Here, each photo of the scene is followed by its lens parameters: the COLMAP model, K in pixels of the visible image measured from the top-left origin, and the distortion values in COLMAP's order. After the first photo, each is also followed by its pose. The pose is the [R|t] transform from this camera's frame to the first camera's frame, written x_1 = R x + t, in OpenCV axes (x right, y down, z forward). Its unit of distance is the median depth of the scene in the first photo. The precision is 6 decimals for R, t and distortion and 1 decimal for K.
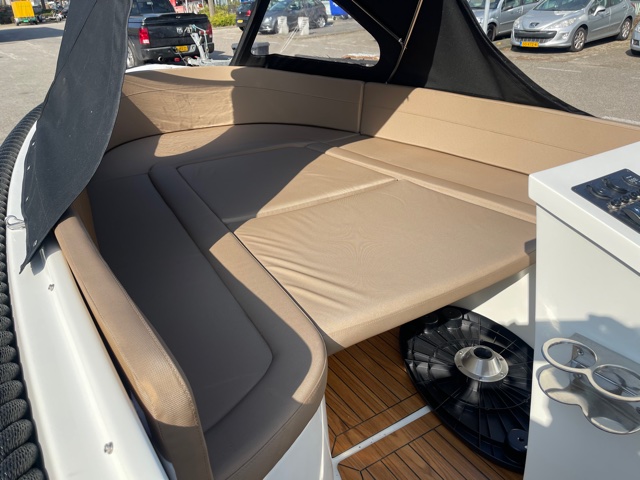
lens RADIAL K [[482.7, 0, 321.1], [0, 482.7, 253.1], [0, 0, 1]] dist [0.076287, -0.115815]
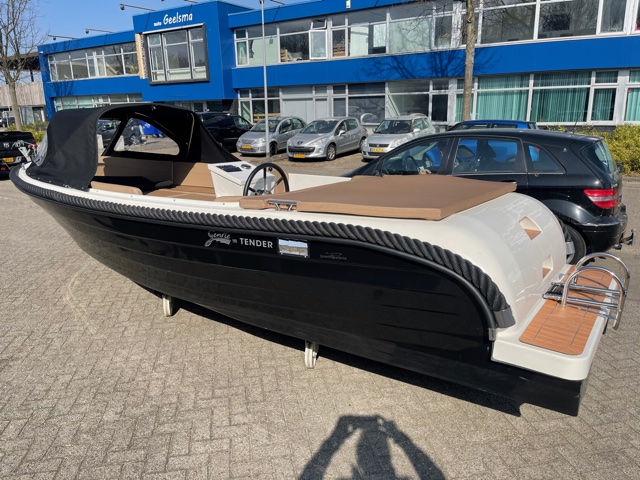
lens RADIAL K [[482.7, 0, 321.1], [0, 482.7, 253.1], [0, 0, 1]] dist [0.076287, -0.115815]
pose [[0.934127, -0.073830, 0.349222, -0.078180], [0.147276, 0.970933, -0.188678, 0.513670], [-0.325141, 0.227681, 0.917848, -1.040251]]
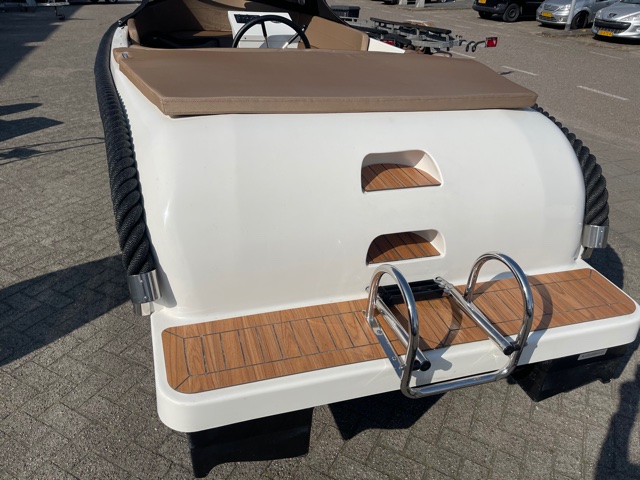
lens RADIAL K [[494.7, 0, 320.0], [0, 494.7, 240.0], [0, 0, 1]] dist [-0.008190, -0.010077]
pose [[0.955983, 0.196978, -0.217475, 0.718053], [-0.192213, 0.980408, 0.043069, 0.410093], [0.221698, 0.000628, 0.975115, -0.852407]]
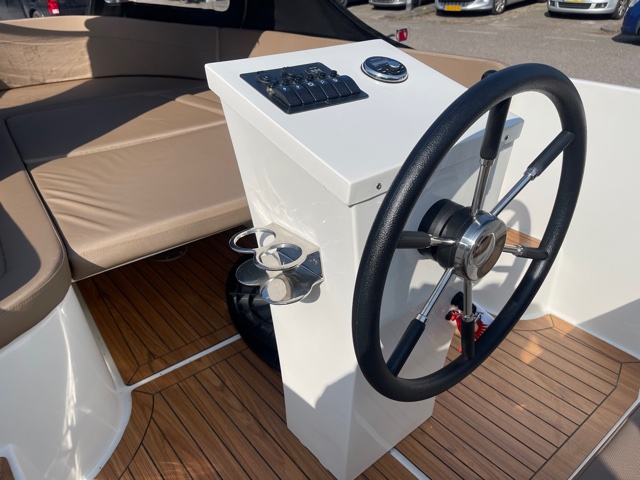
lens RADIAL K [[481.9, 0, 317.4], [0, 481.9, 255.2], [0, 0, 1]] dist [0.084191, -0.112545]
pose [[0.994665, -0.056923, 0.086030, 0.160136], [0.052484, 0.997214, 0.053003, 0.055965], [-0.088807, -0.048205, 0.994882, -0.011307]]
